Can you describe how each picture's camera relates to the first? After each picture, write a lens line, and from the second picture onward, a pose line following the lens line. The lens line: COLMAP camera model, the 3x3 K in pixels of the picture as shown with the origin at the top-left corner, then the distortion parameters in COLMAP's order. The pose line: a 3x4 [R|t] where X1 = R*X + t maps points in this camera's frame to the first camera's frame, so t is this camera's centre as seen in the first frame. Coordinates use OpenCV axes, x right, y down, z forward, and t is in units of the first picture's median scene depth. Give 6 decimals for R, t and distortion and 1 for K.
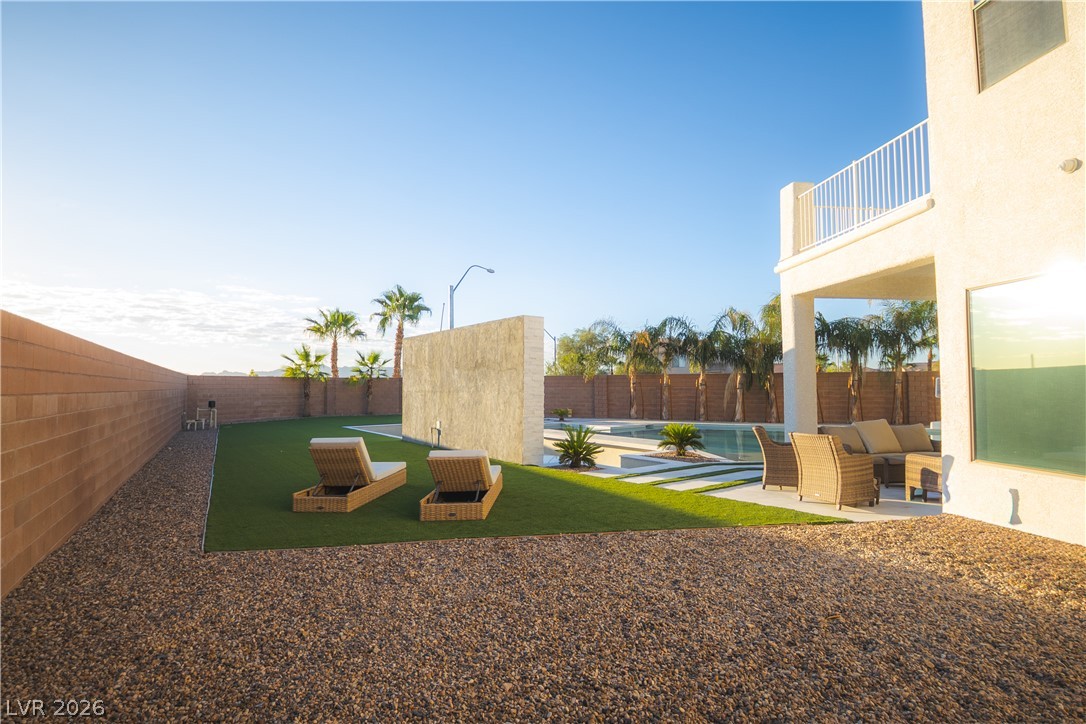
lens RADIAL K [[521.5, 0, 542.9], [0, 521.5, 375.0], [0, 0, 1]] dist [0.001544, -0.000203]
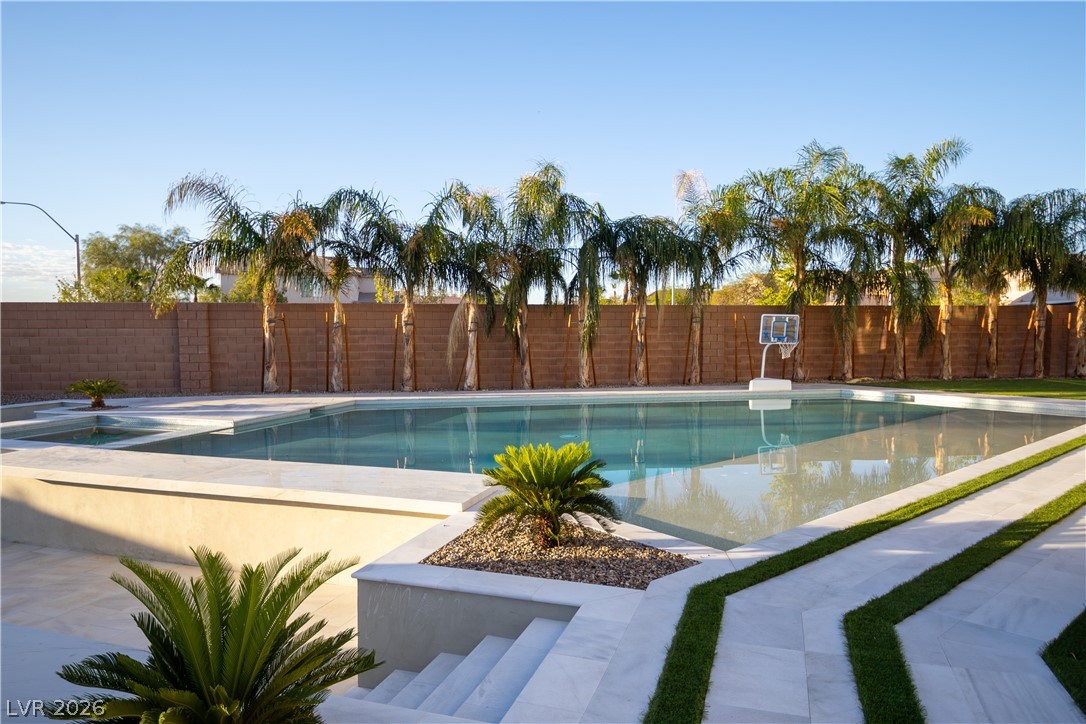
lens RADIAL K [[694.7, 0, 543.0], [0, 694.7, 362.0], [0, 0, 1]] dist [0.002421, -0.001972]
pose [[0.820105, -0.027451, 0.571554, 0.010281], [-0.013857, 0.997603, 0.067796, 0.007273], [-0.572045, -0.063520, 0.817759, 0.330968]]
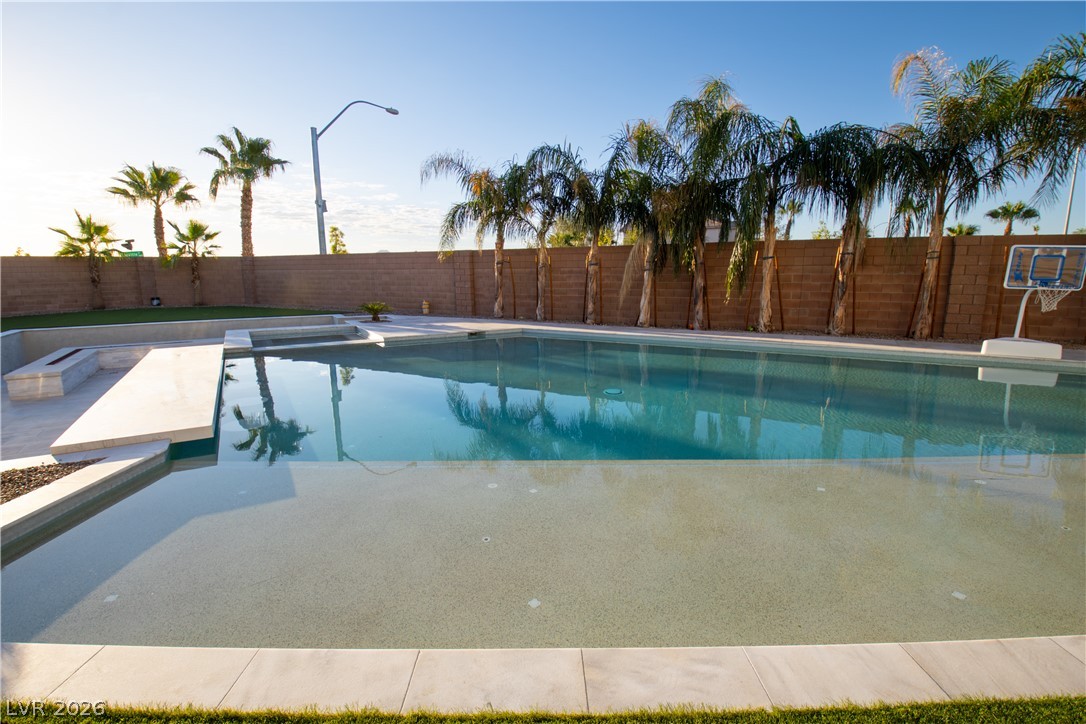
lens RADIAL K [[495.1, 0, 543.0], [0, 495.1, 362.0], [0, 0, 1]] dist [0.017014, -0.022444]
pose [[0.995133, 0.017450, -0.096987, 0.304555], [0.002259, 0.979900, 0.199479, 0.015102], [0.098518, -0.198727, 0.975091, 0.406781]]
